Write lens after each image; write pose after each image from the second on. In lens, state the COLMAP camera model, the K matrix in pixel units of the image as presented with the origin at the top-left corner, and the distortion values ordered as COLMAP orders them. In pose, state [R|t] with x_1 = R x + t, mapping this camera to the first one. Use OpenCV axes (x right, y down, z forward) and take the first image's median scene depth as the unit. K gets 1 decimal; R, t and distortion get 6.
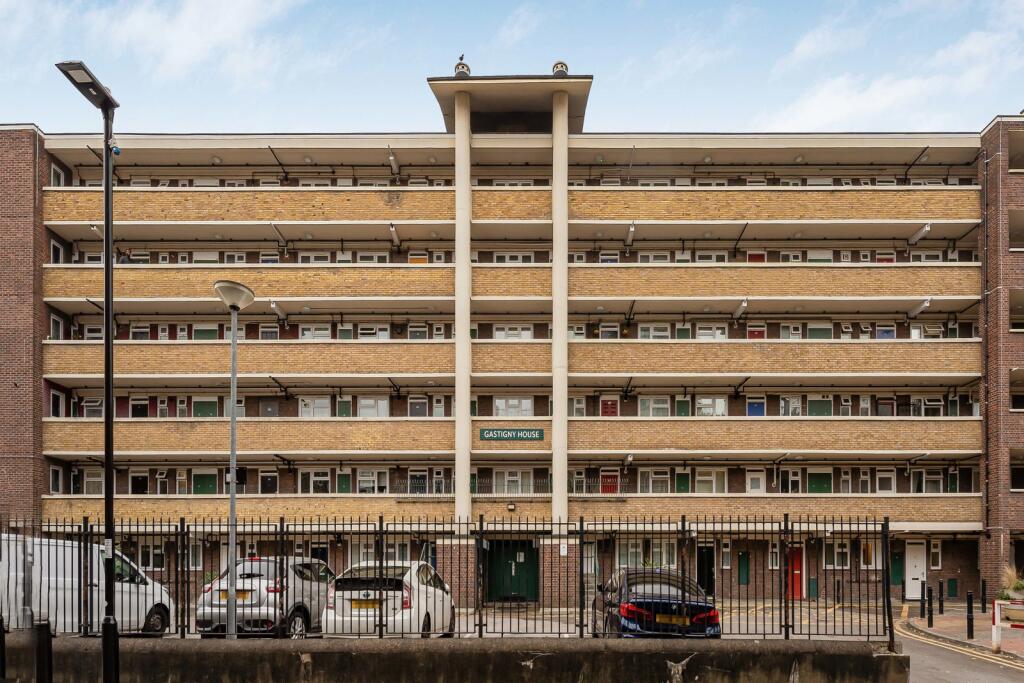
lens RADIAL K [[431.1, 0, 512.0], [0, 431.1, 412.5], [0, 0, 1]] dist [0.000885, 0.000118]
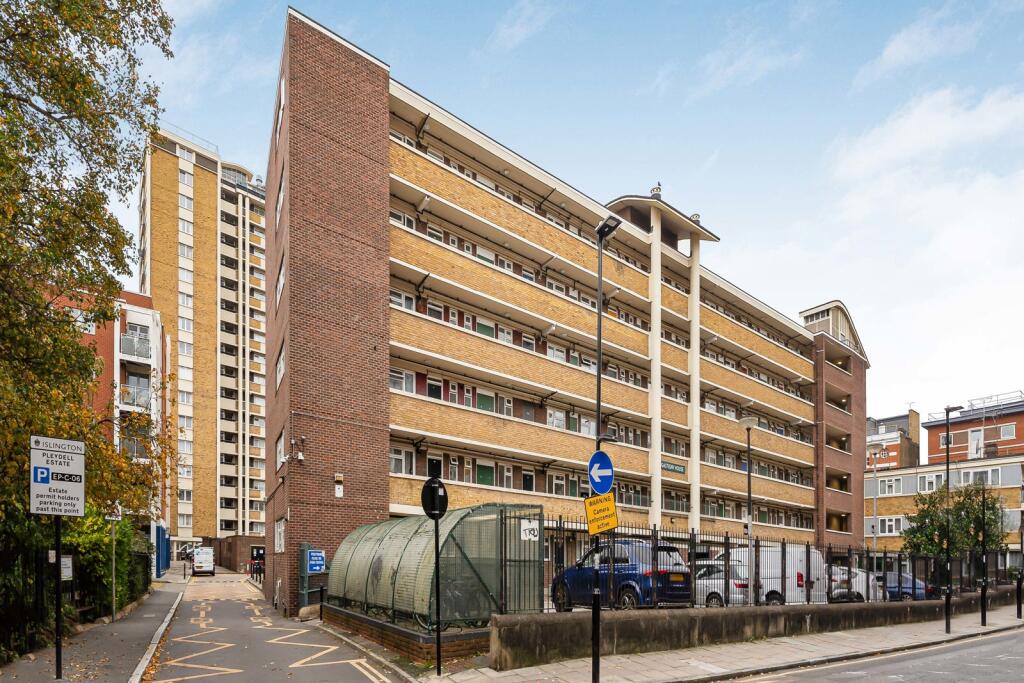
lens RADIAL K [[462.0, 0, 513.3], [0, 462.0, 344.2], [0, 0, 1]] dist [0.002814, 0.000244]
pose [[0.808542, 0.274296, 0.520598, -1.235956], [-0.232862, 0.961637, -0.145015, 0.002793], [-0.540403, -0.003977, 0.841397, -0.001199]]
